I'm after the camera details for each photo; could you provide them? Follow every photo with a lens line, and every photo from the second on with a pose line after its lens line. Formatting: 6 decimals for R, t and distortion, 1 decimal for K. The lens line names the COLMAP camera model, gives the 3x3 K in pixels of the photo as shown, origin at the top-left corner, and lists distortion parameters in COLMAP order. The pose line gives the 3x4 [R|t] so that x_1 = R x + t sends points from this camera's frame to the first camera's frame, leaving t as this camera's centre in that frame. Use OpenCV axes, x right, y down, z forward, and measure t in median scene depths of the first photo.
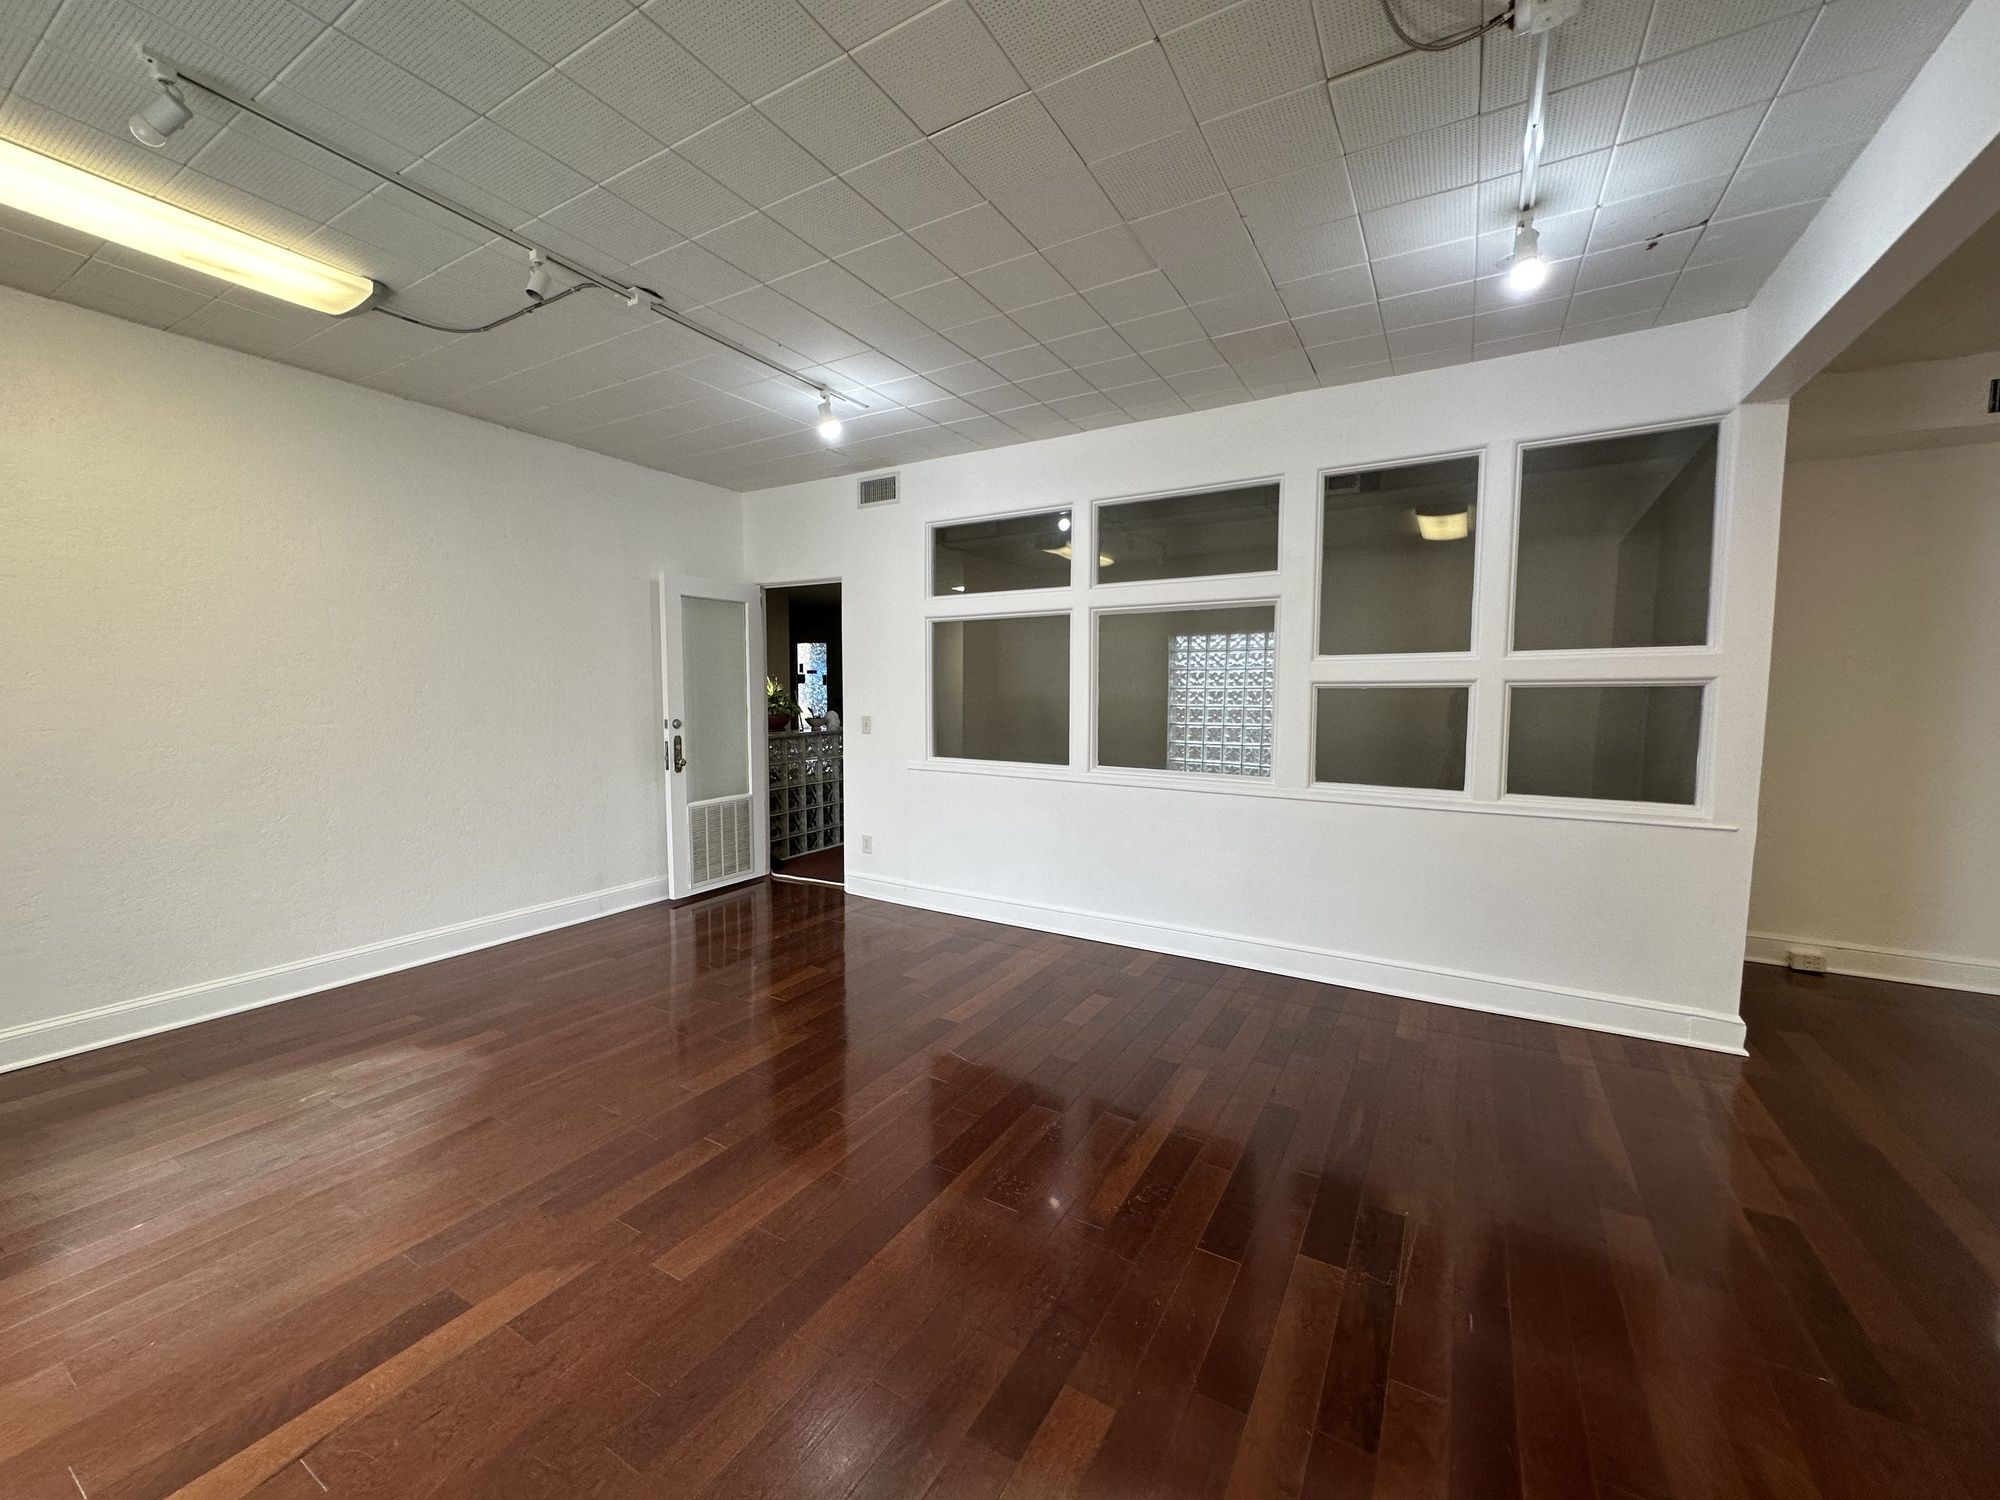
lens RADIAL K [[795.2, 0, 989.0], [0, 795.2, 744.7], [0, 0, 1]] dist [-0.006264, 0.001894]
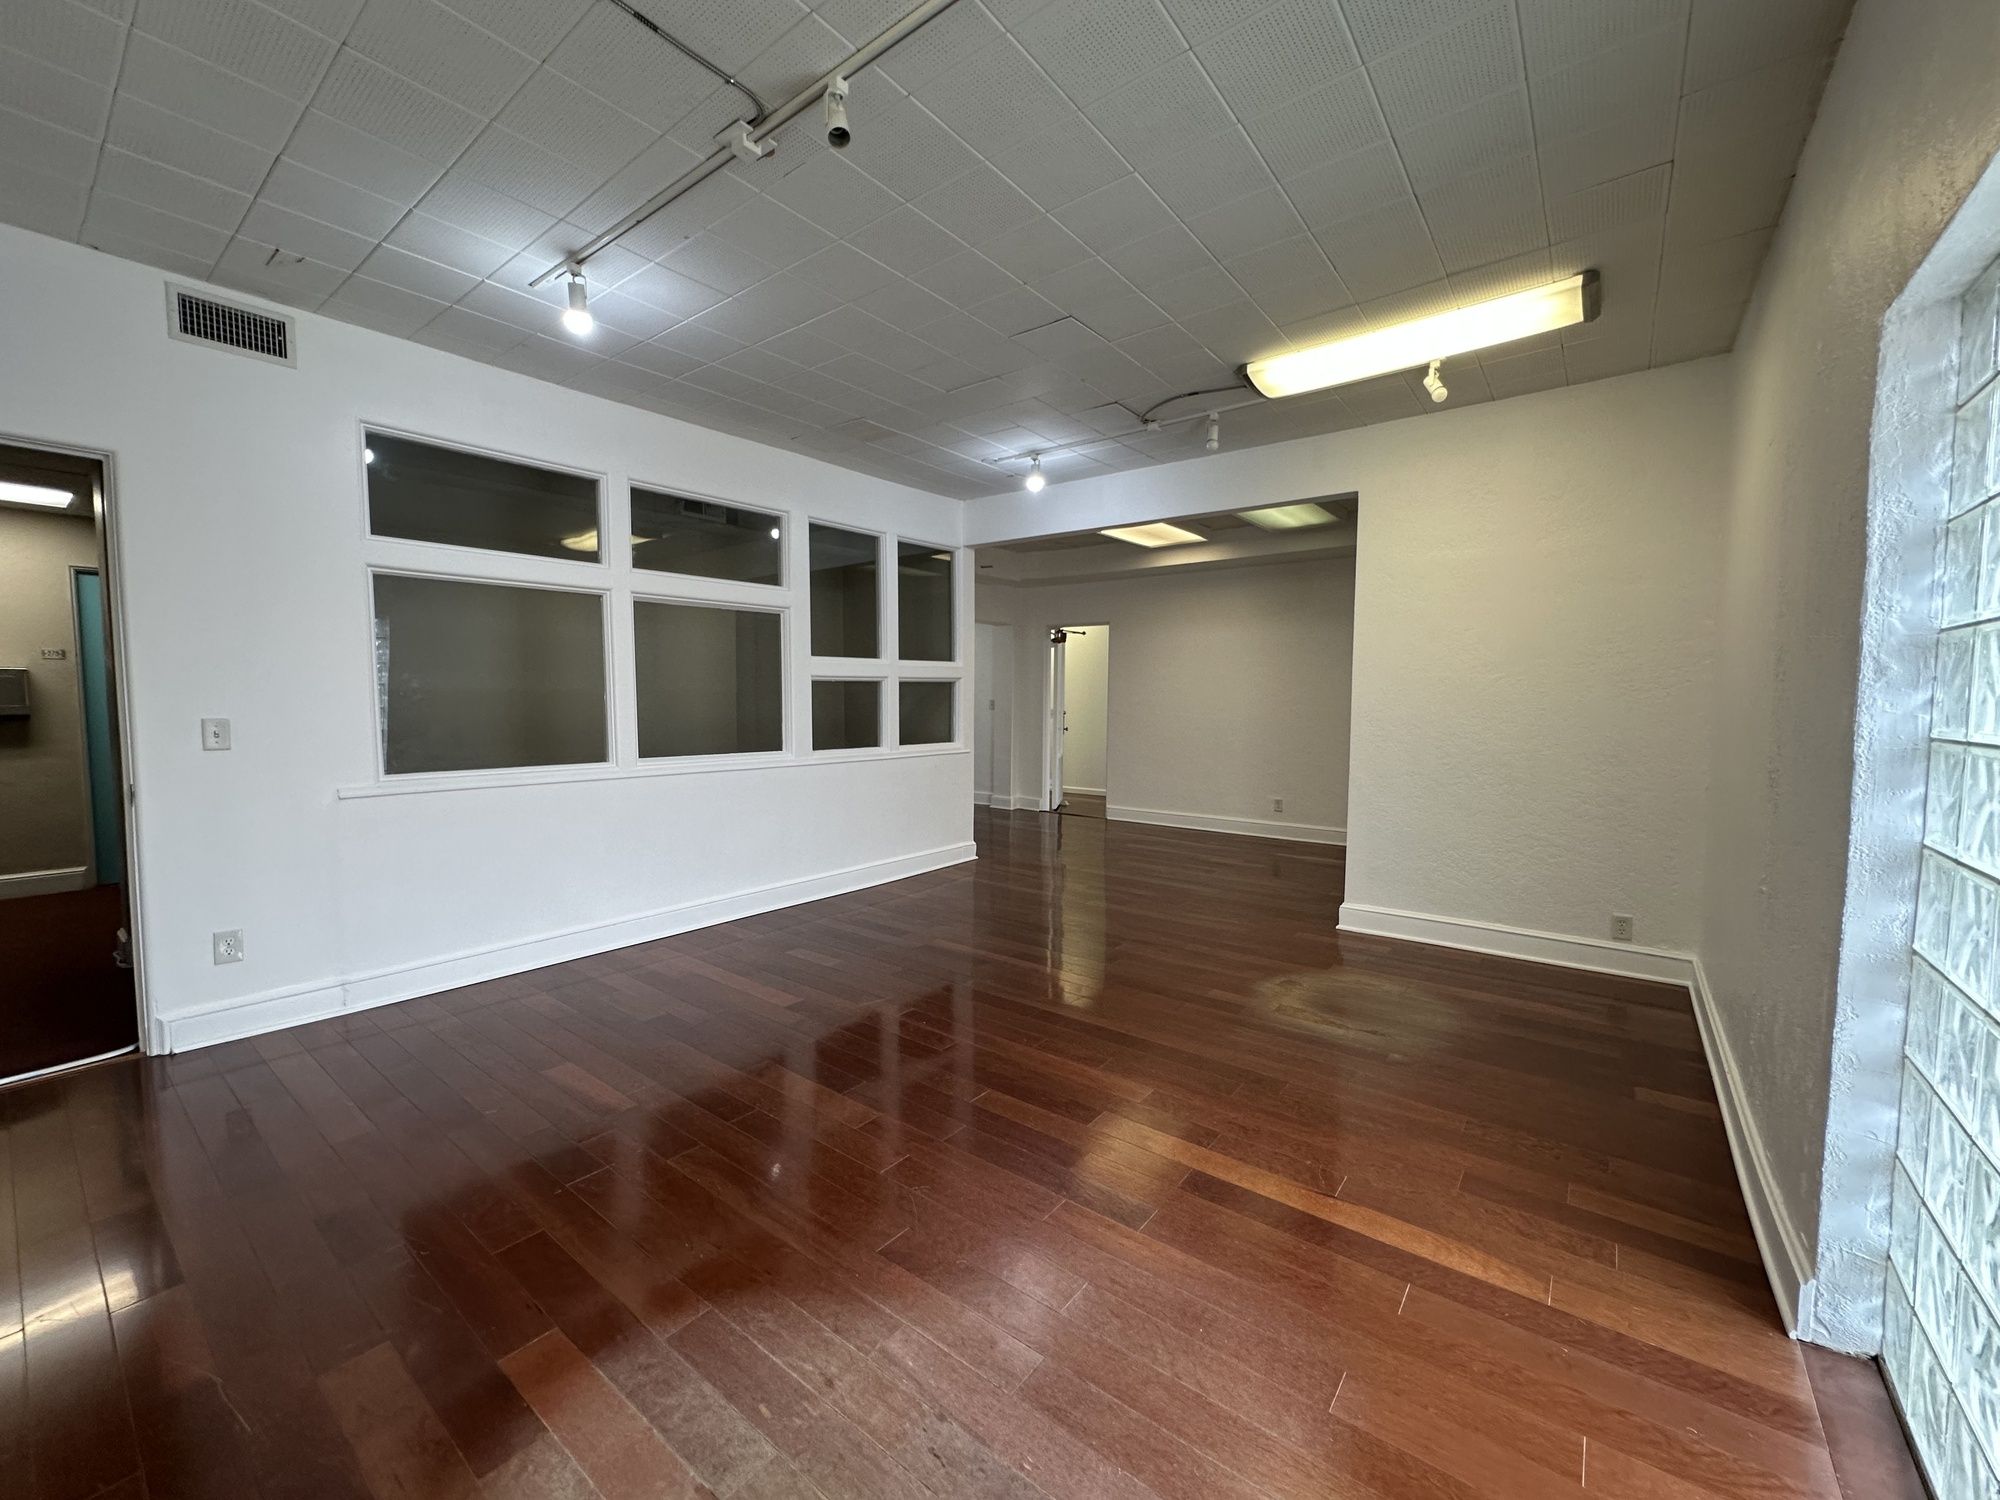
lens RADIAL K [[795.2, 0, 1008.9], [0, 795.2, 747.8], [0, 0, 1]] dist [-0.006264, 0.001894]
pose [[0.114452, -0.067854, 0.991109, -0.991827], [0.067992, 0.995860, 0.060328, -0.018477], [-0.991099, 0.060483, 0.118592, 0.583919]]
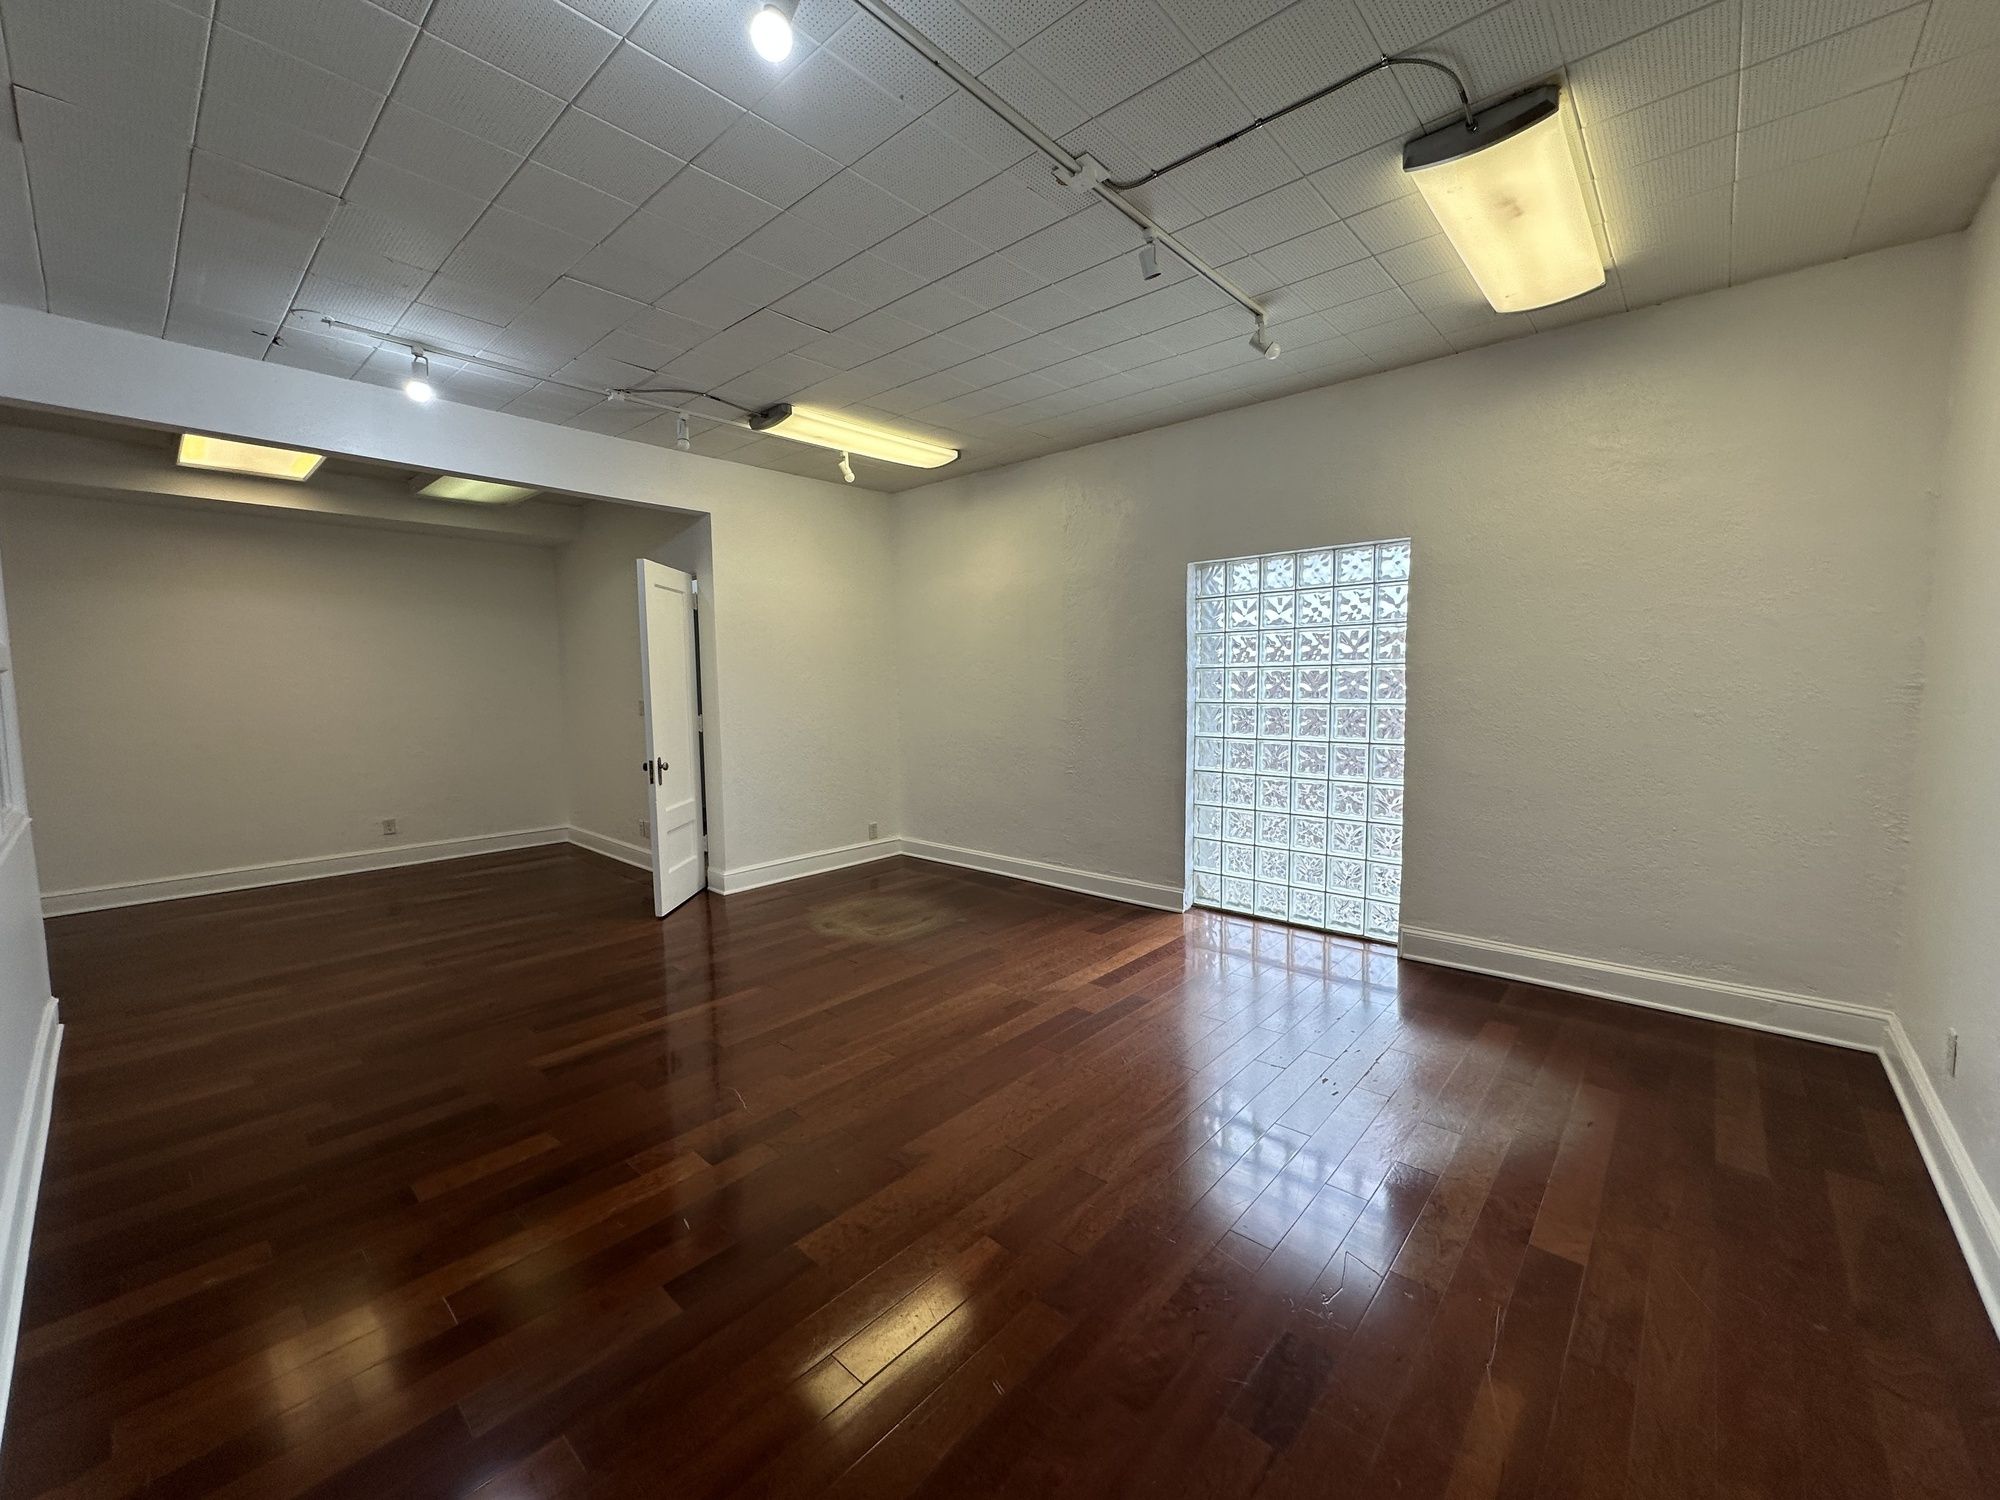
lens RADIAL K [[795.2, 0, 971.3], [0, 795.2, 757.6], [0, 0, 1]] dist [-0.006264, 0.001894]
pose [[-0.978598, -0.013140, 0.205363, -0.403424], [0.021763, 0.985754, 0.166779, -0.106443], [-0.204629, 0.167678, -0.964371, 1.559736]]
